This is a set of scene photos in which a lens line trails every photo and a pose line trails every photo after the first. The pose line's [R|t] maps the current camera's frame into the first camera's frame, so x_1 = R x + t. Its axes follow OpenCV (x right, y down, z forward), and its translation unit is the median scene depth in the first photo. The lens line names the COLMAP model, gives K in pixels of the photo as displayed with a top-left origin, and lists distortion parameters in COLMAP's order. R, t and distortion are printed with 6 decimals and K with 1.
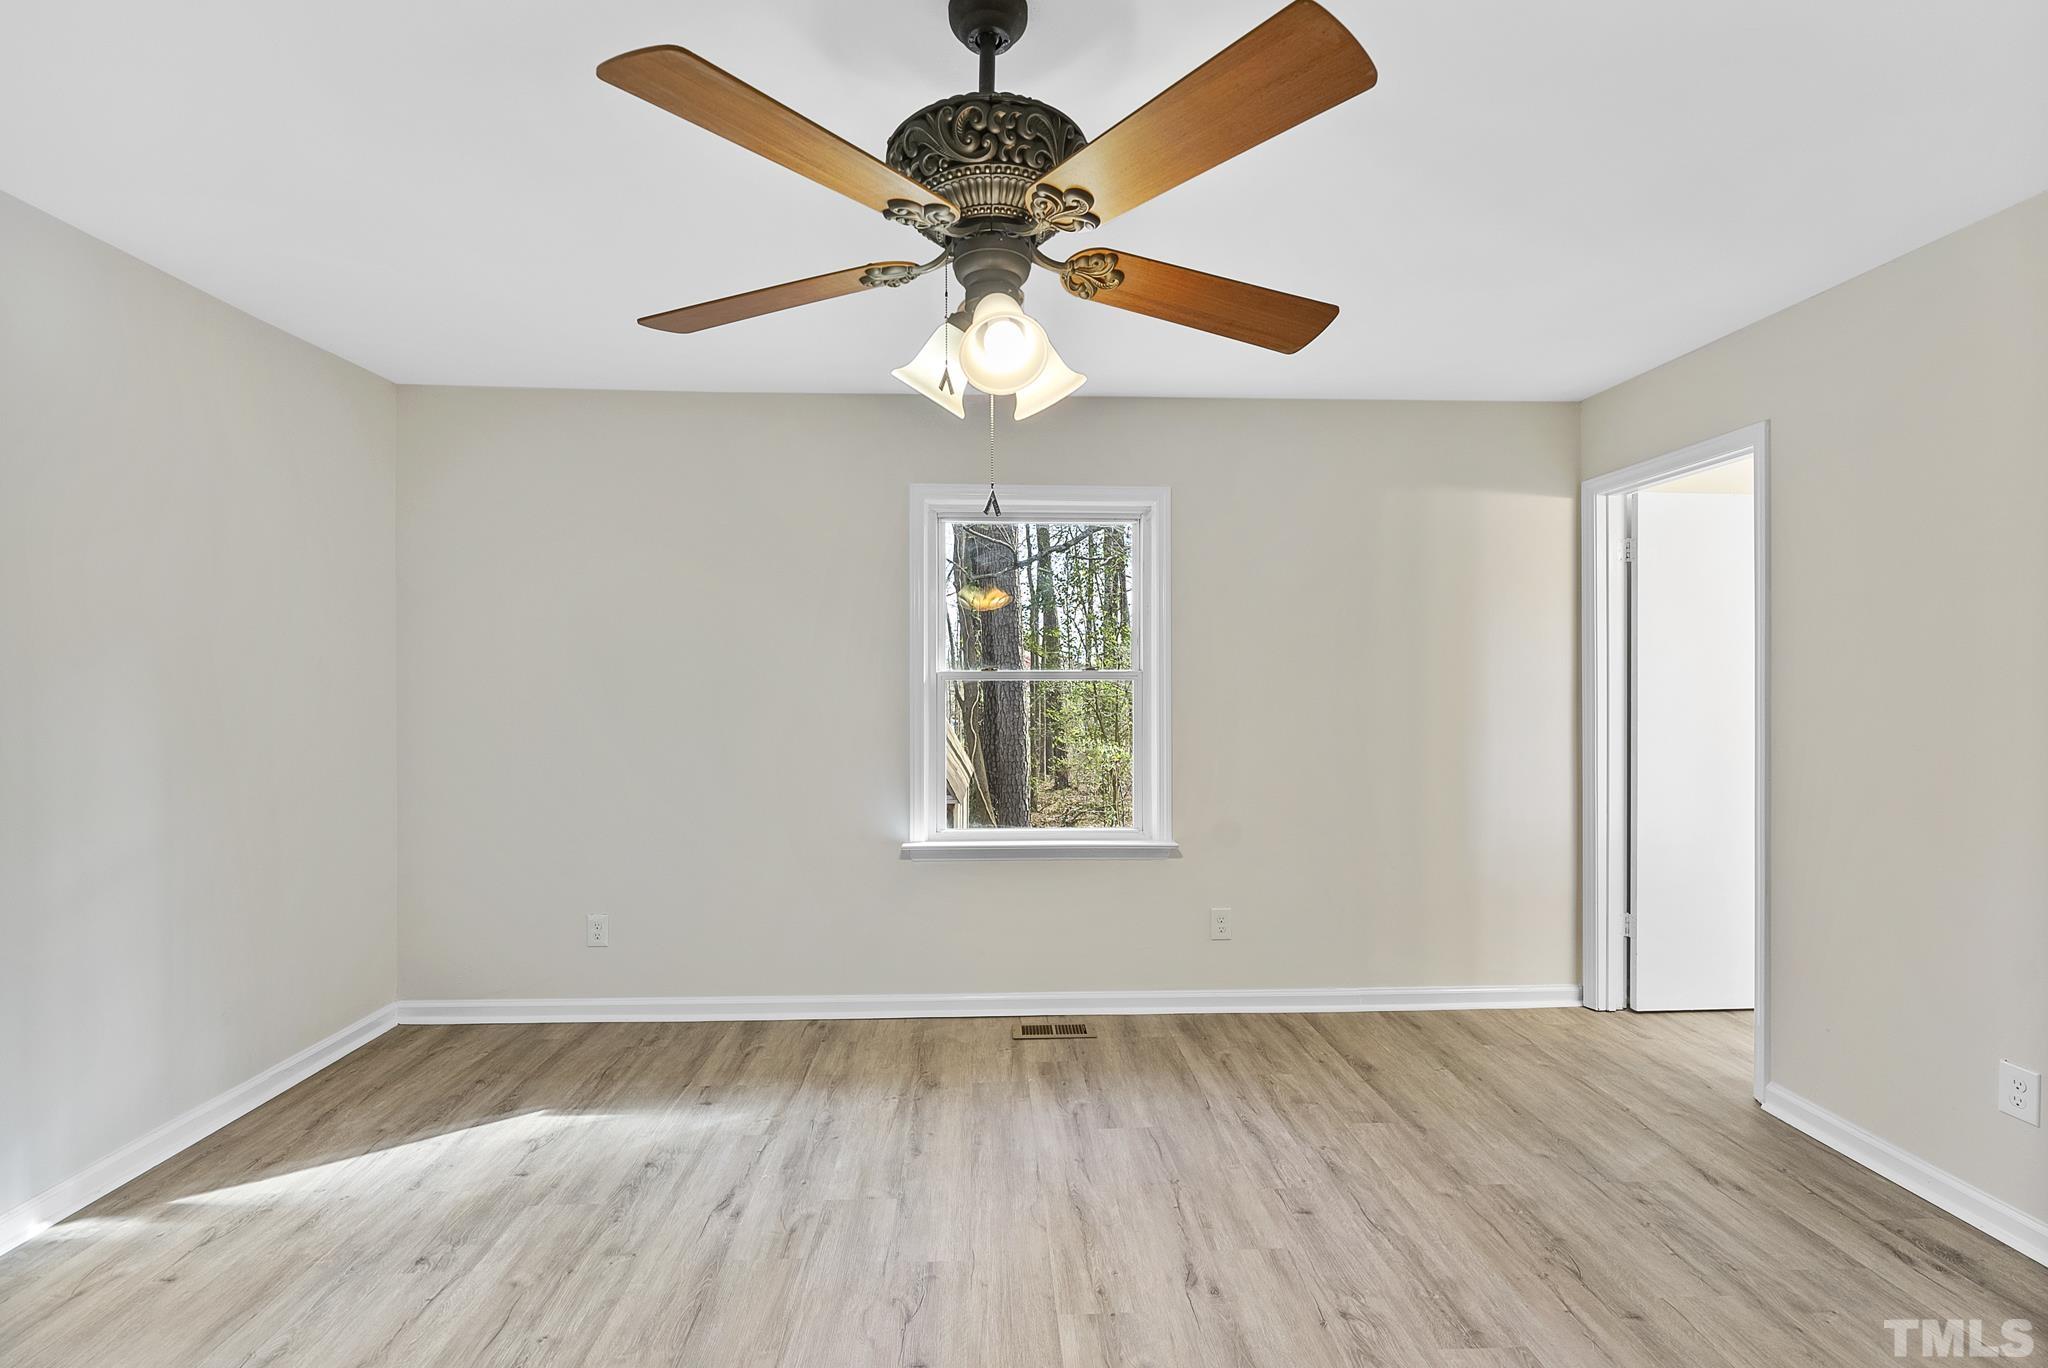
lens RADIAL K [[895.2, 0, 1024.3], [0, 895.2, 695.8], [0, 0, 1]] dist [-0.002405, -0.000174]
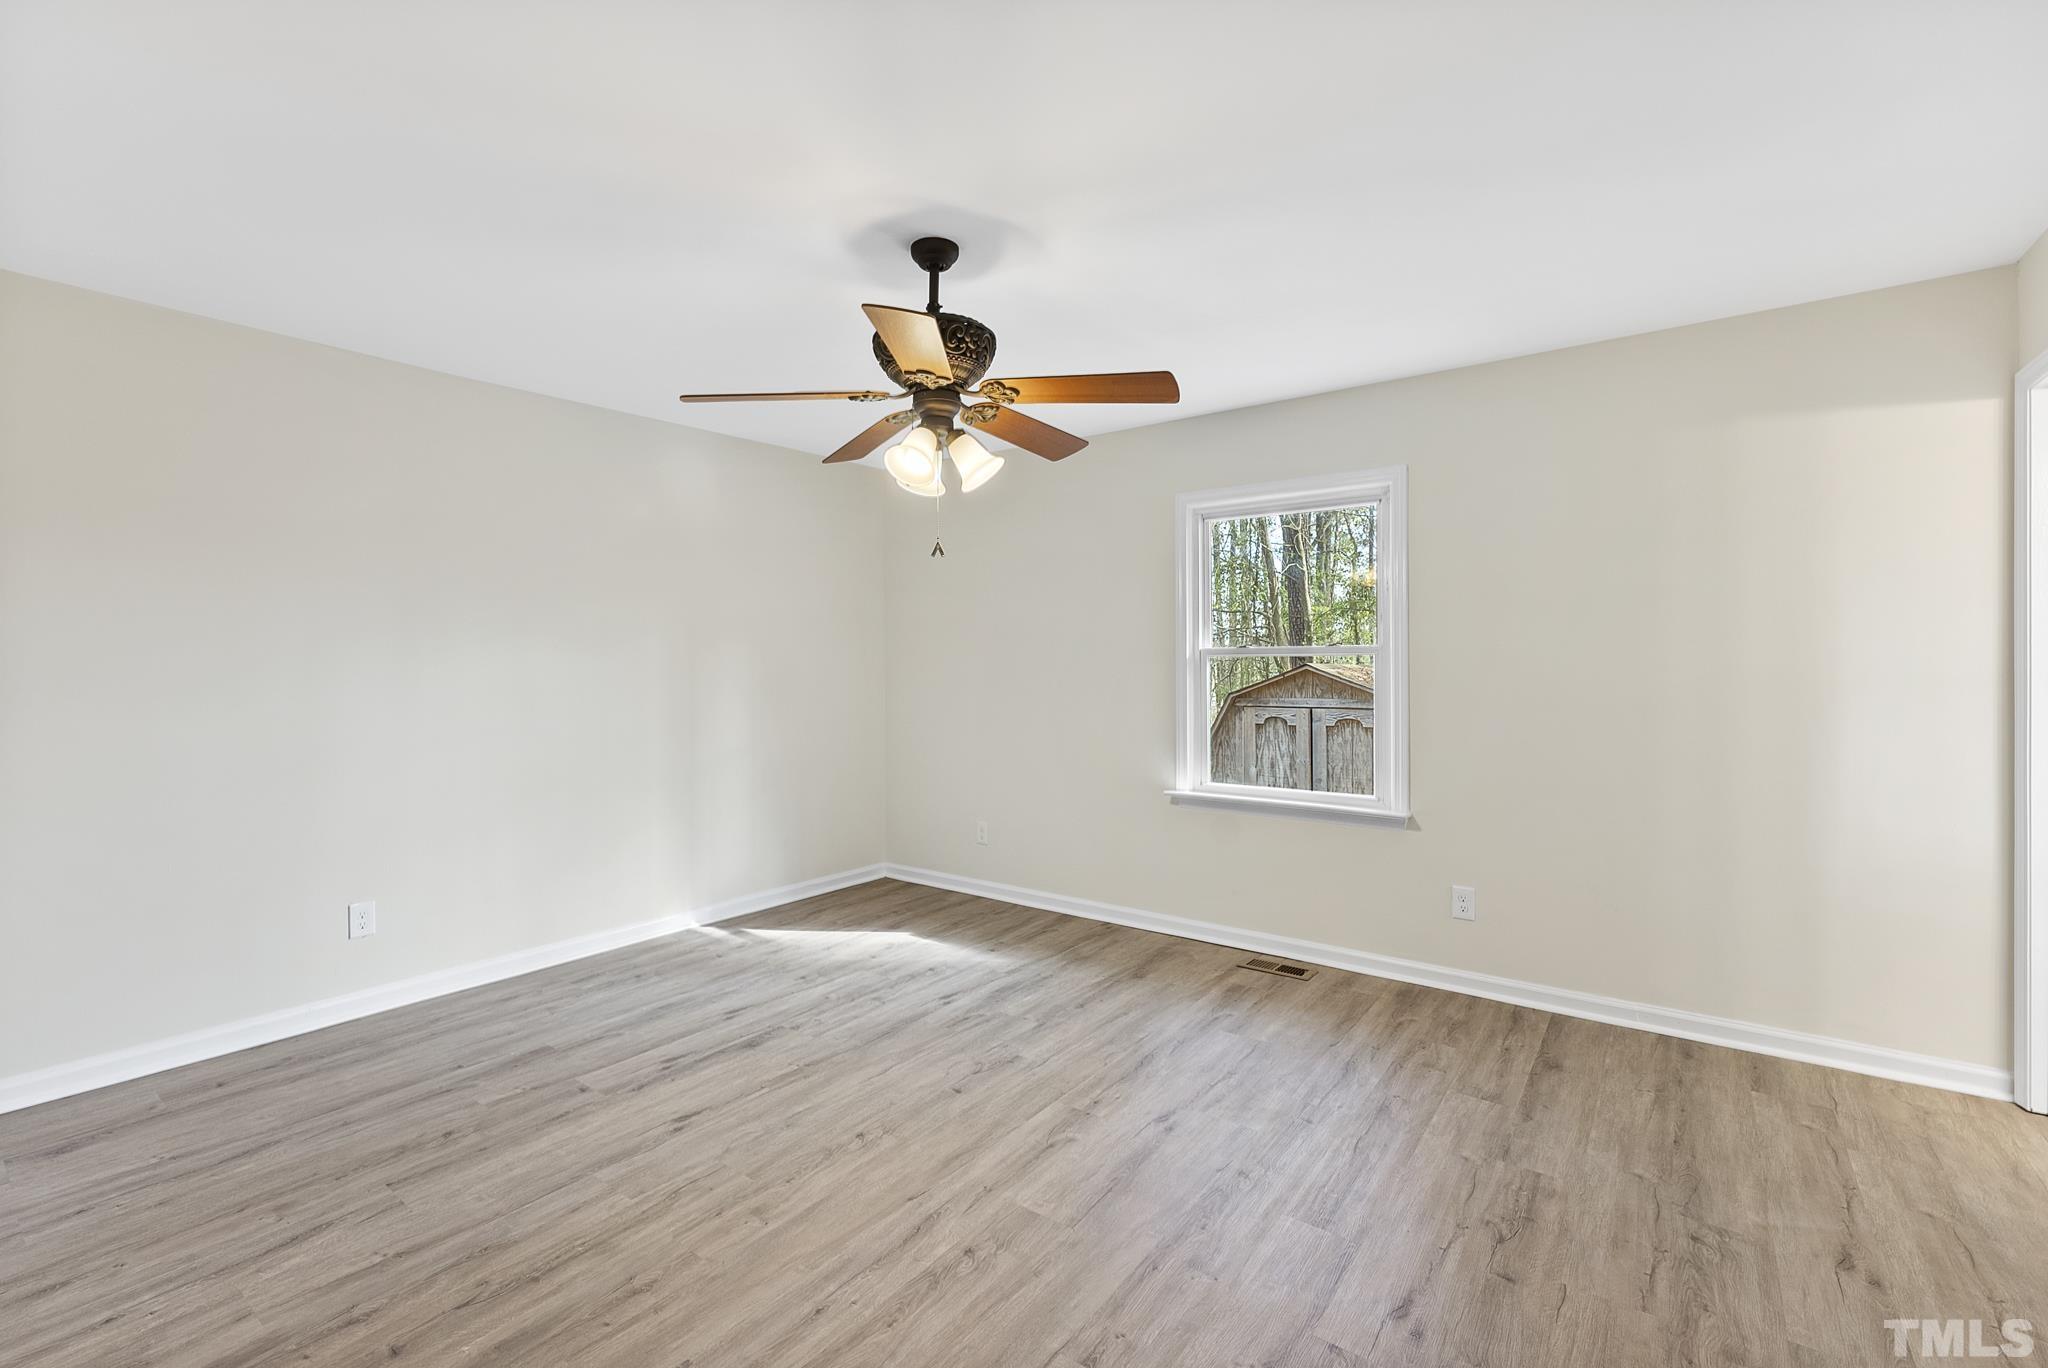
lens RADIAL K [[919.1, 0, 1016.2], [0, 919.1, 672.7], [0, 0, 1]] dist [-0.001436, -0.000449]
pose [[0.763085, 0.004685, -0.646282, 0.605913], [-0.006310, 0.999980, -0.000201, 0.007873], [0.646268, 0.004232, 0.763099, -0.103170]]
